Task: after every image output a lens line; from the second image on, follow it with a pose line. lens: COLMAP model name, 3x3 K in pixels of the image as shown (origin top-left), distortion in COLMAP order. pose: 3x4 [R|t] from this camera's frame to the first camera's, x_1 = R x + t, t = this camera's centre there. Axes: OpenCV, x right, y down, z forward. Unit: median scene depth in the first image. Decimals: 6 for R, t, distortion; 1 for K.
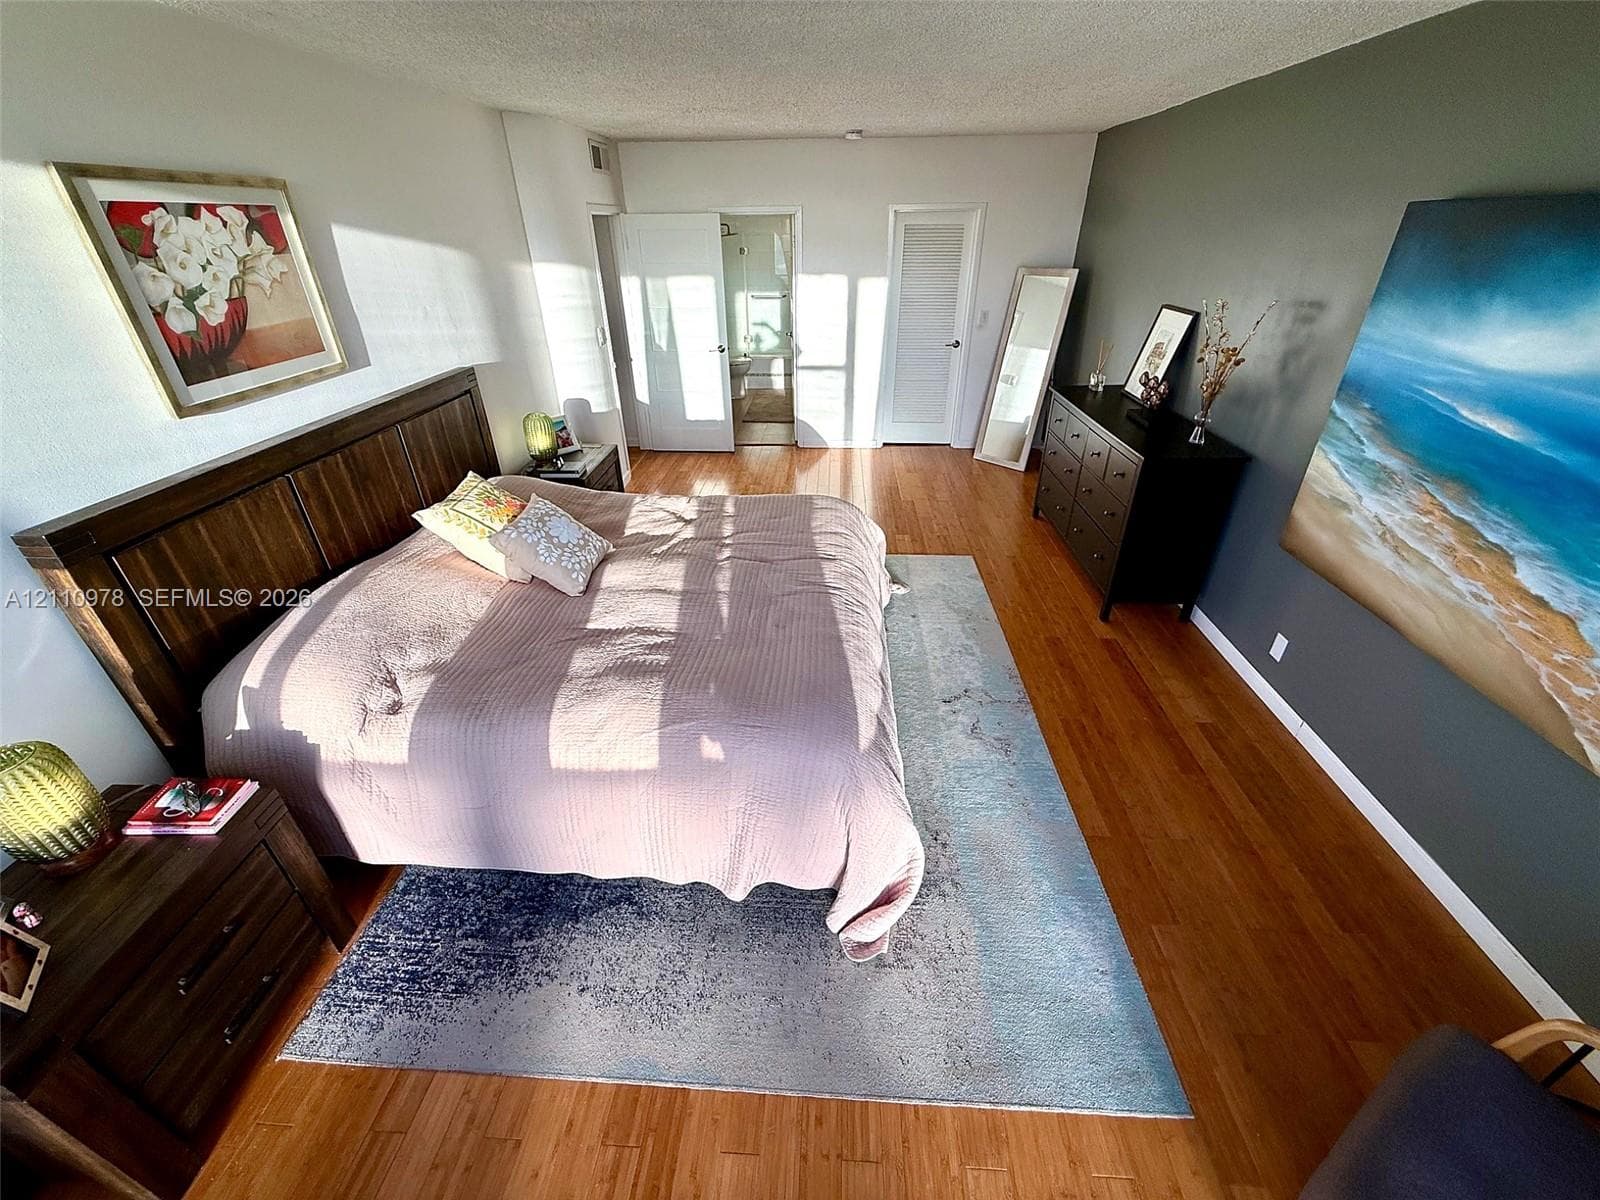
lens RADIAL K [[638.6, 0, 795.2], [0, 638.6, 597.0], [0, 0, 1]] dist [-0.001385, 0.000386]
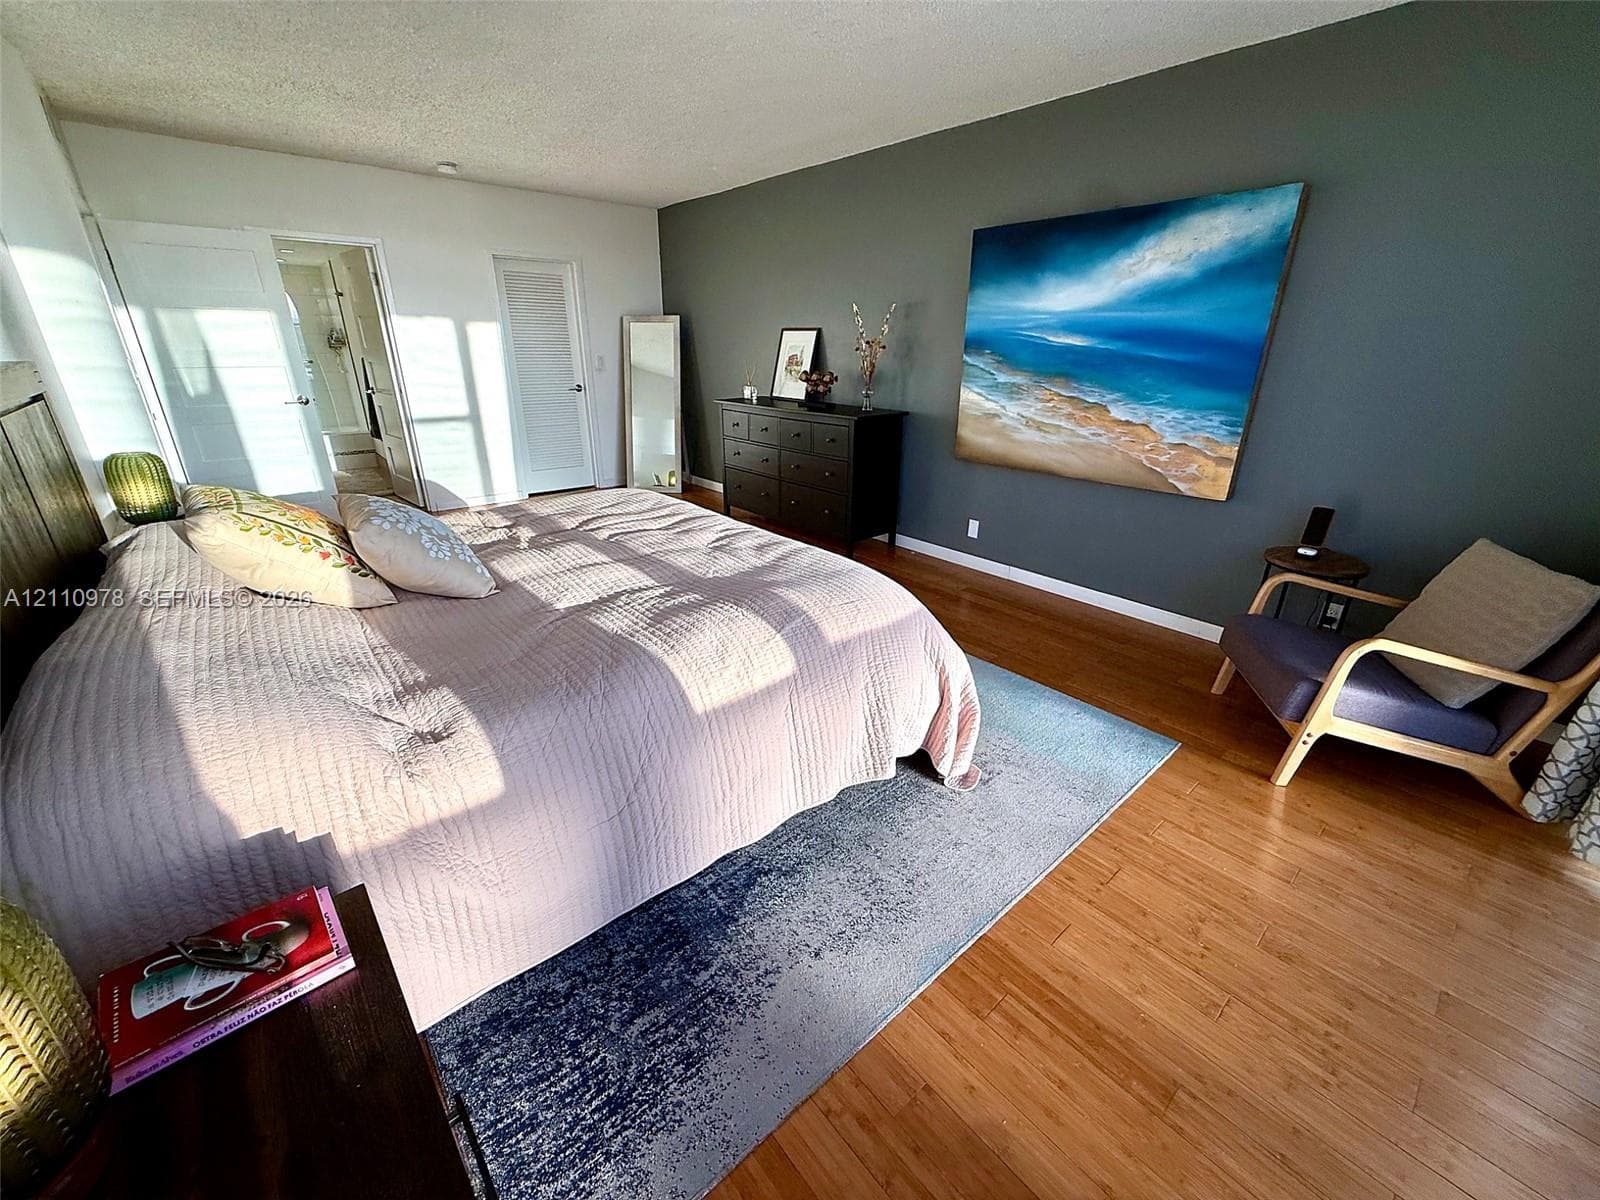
lens RADIAL K [[638.6, 0, 792.9], [0, 638.6, 600.5], [0, 0, 1]] dist [-0.001385, 0.000386]
pose [[0.721212, -0.241731, 0.649168, -0.704859], [0.333556, 0.942526, -0.019605, 0.169740], [-0.607119, 0.230673, 0.760392, 0.254284]]
